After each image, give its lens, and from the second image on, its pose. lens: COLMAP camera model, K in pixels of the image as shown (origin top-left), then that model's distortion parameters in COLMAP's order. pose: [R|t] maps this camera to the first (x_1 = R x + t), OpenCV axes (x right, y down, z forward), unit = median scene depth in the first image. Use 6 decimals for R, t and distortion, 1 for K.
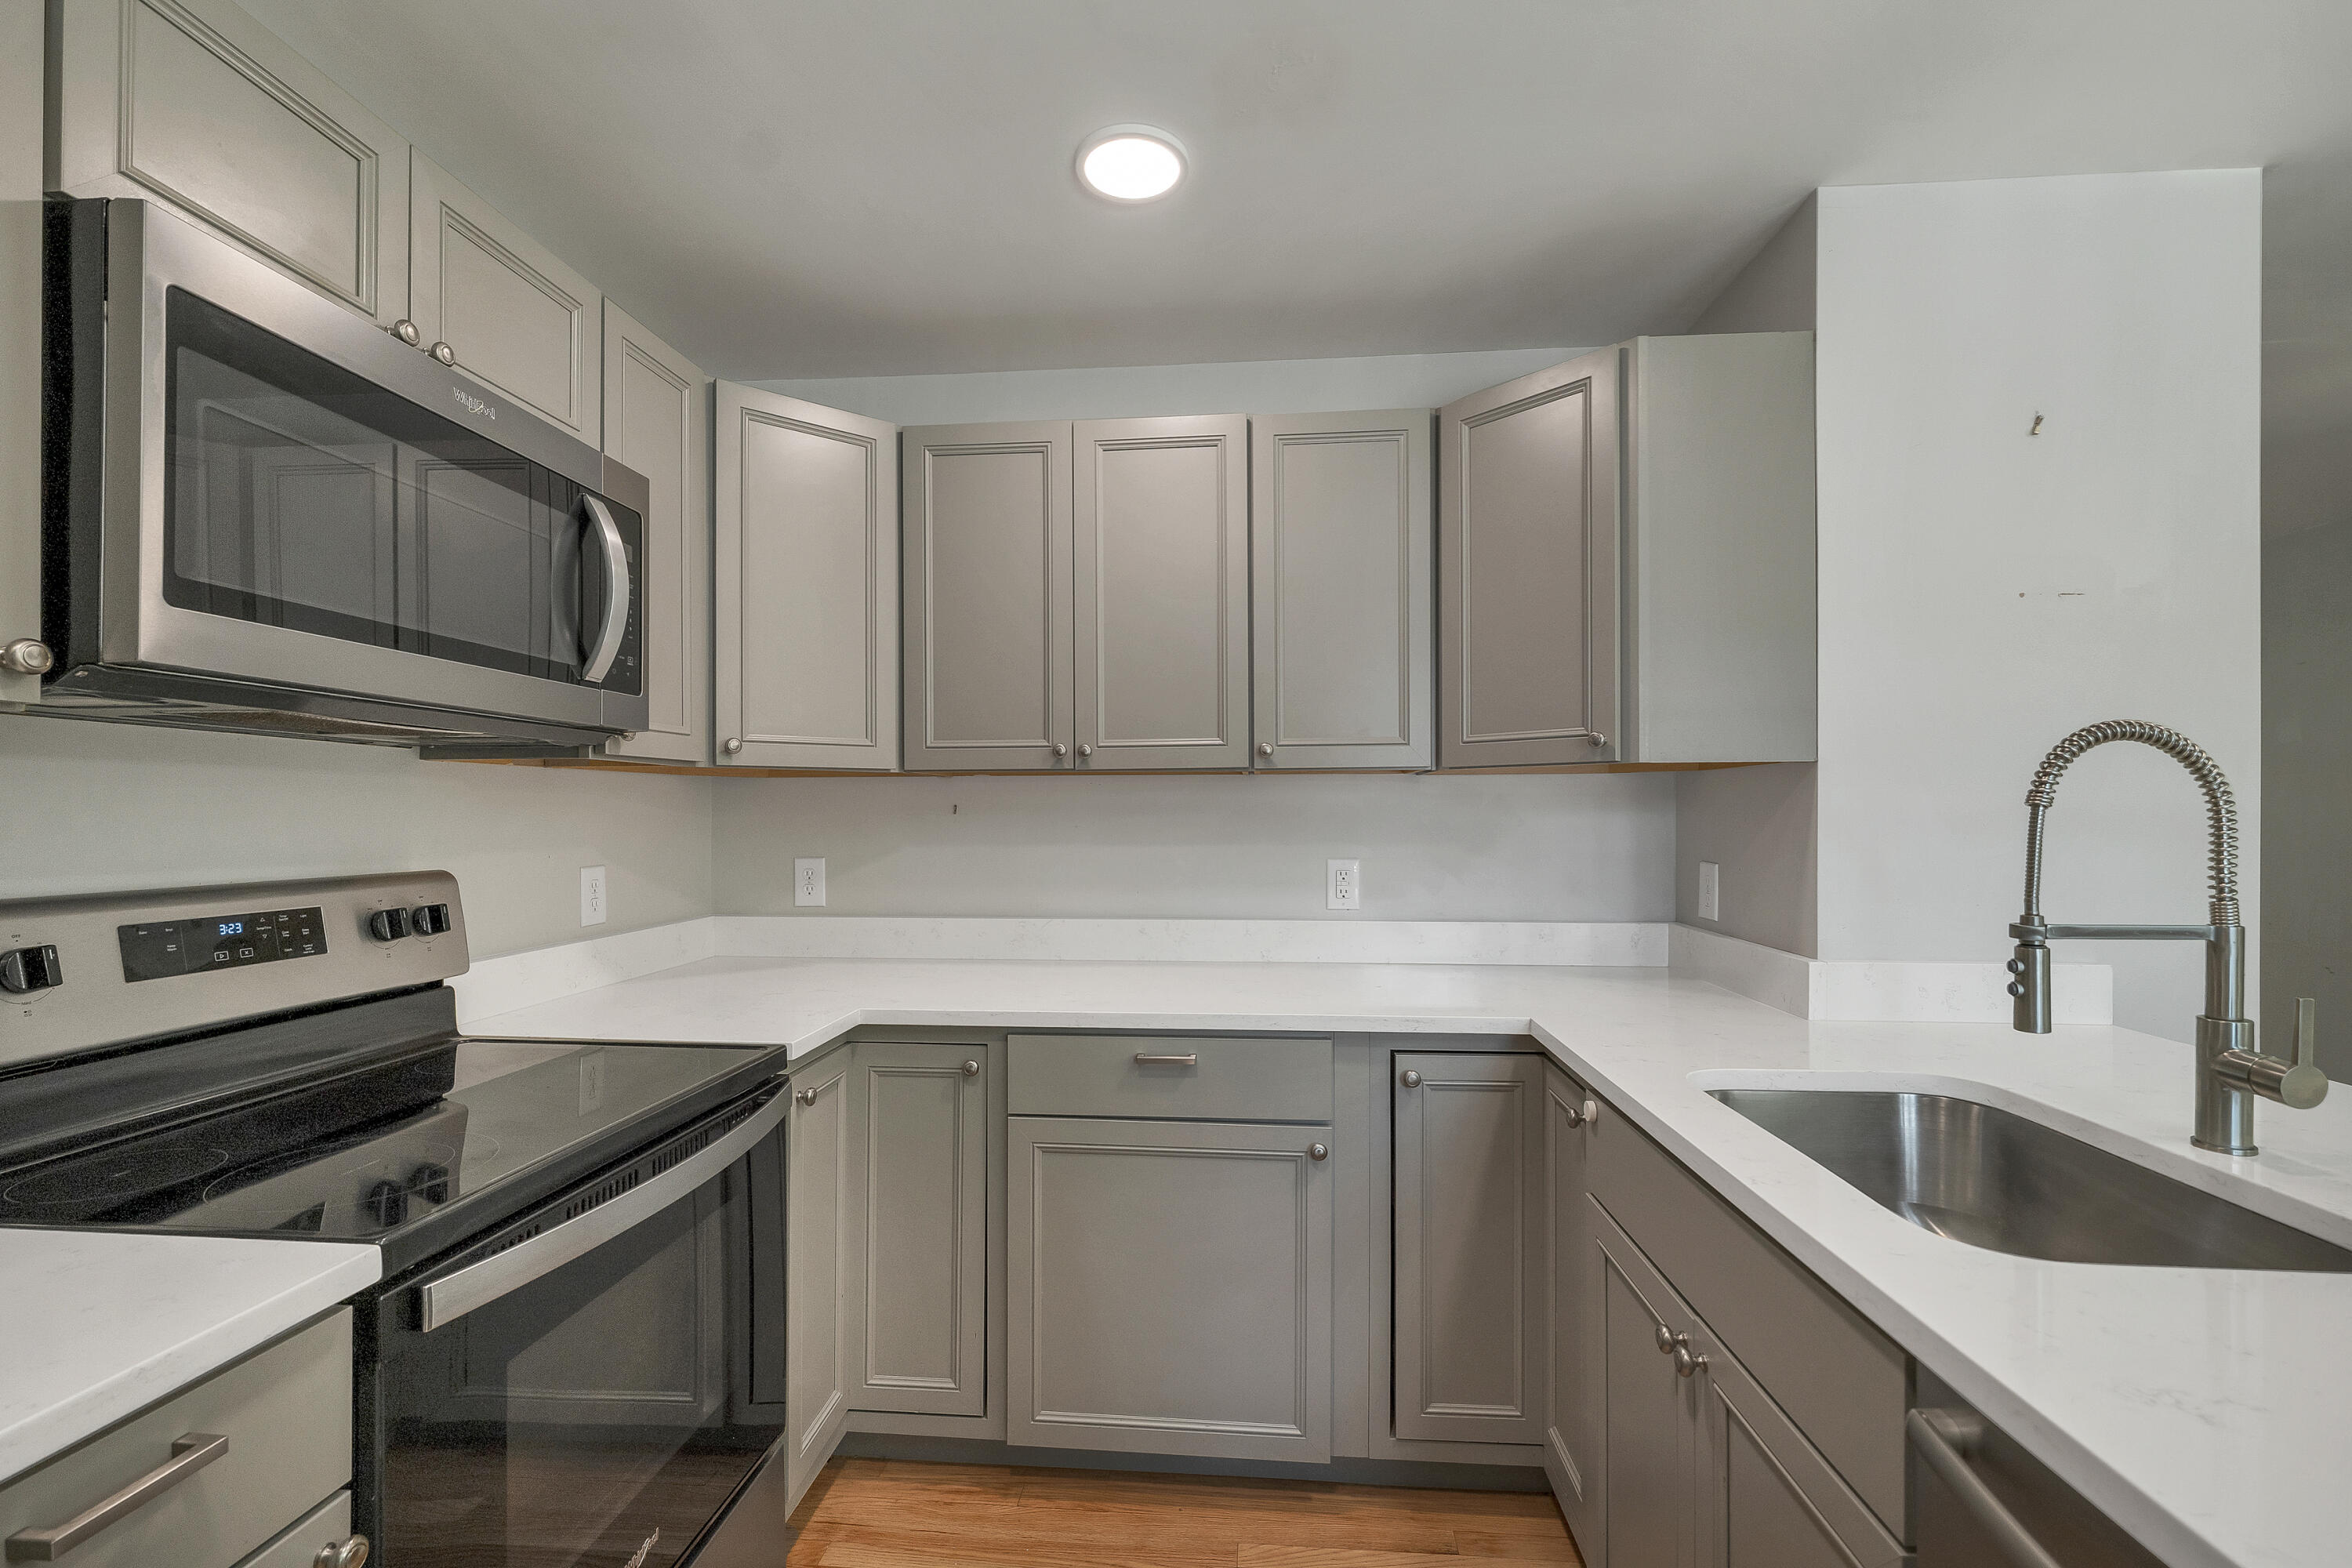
lens RADIAL K [[1019.9, 0, 1173.3], [0, 1019.9, 803.8], [0, 0, 1]] dist [0.002308, 0.000166]
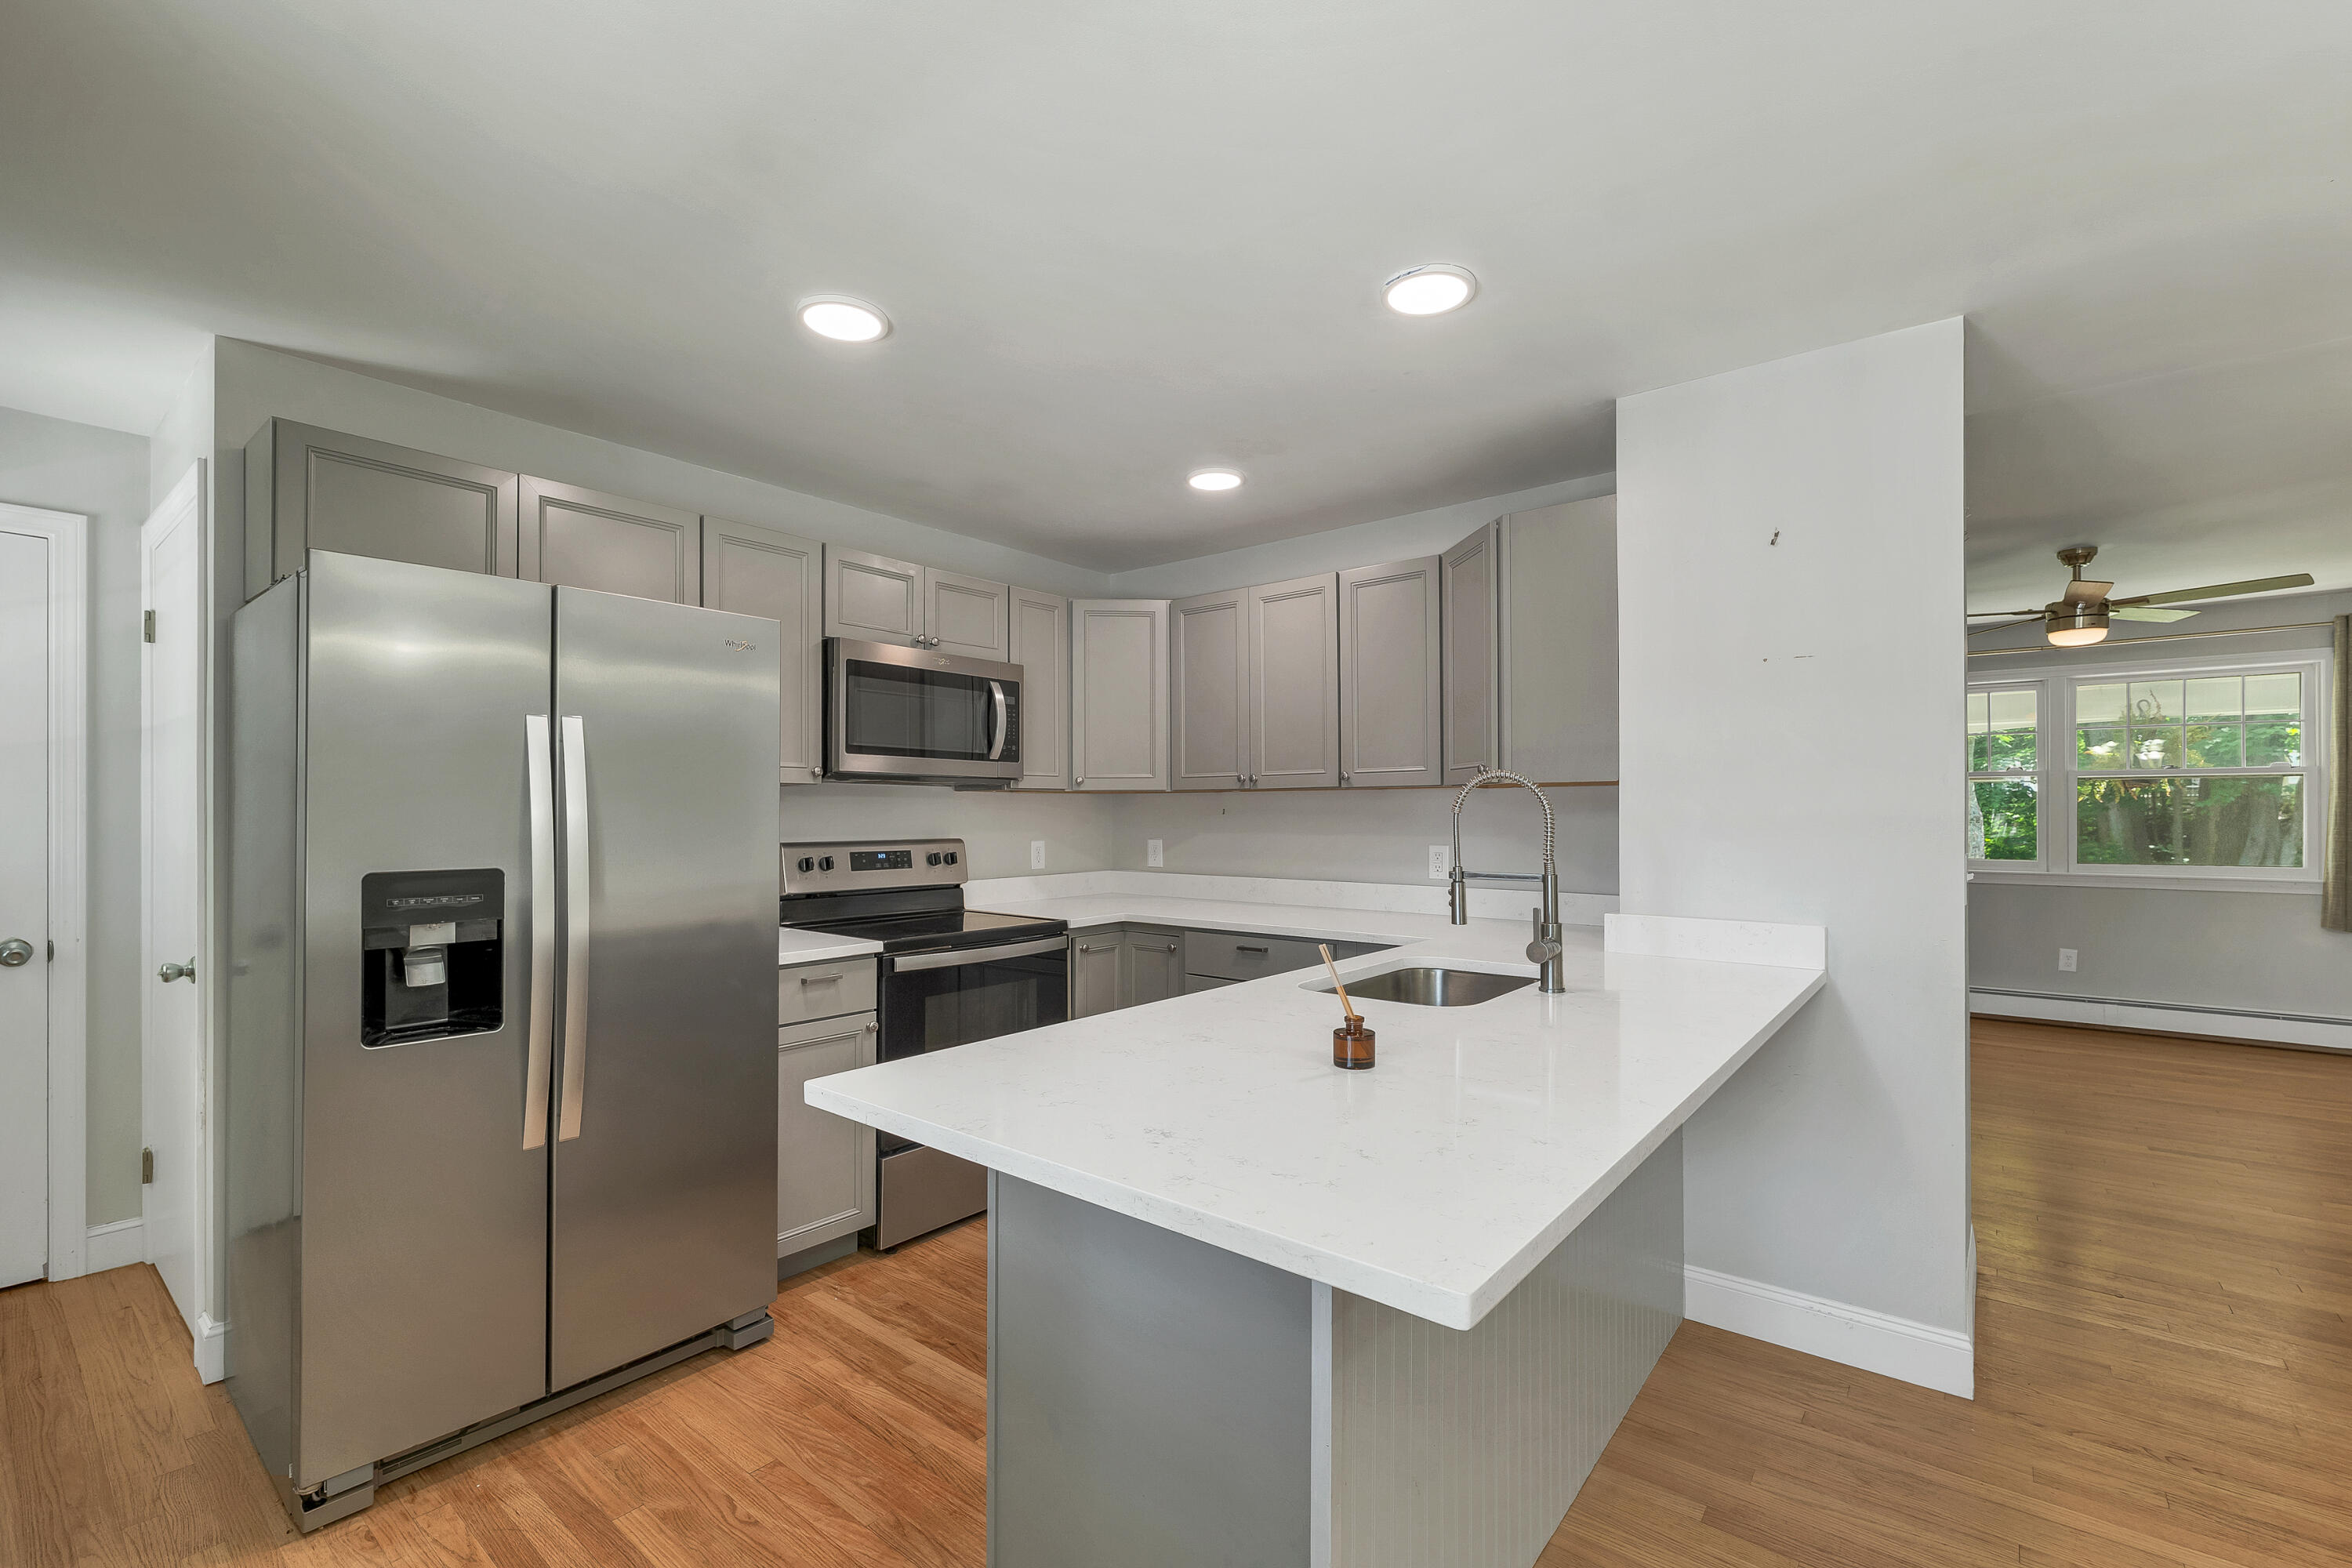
lens RADIAL K [[1019.9, 0, 1175.5], [0, 1019.9, 800.9], [0, 0, 1]] dist [0.002308, 0.000166]
pose [[0.826664, -0.005674, -0.562668, 1.000719], [0.005647, 0.999982, -0.001788, -0.014394], [0.562668, -0.001699, 0.826681, -0.649717]]
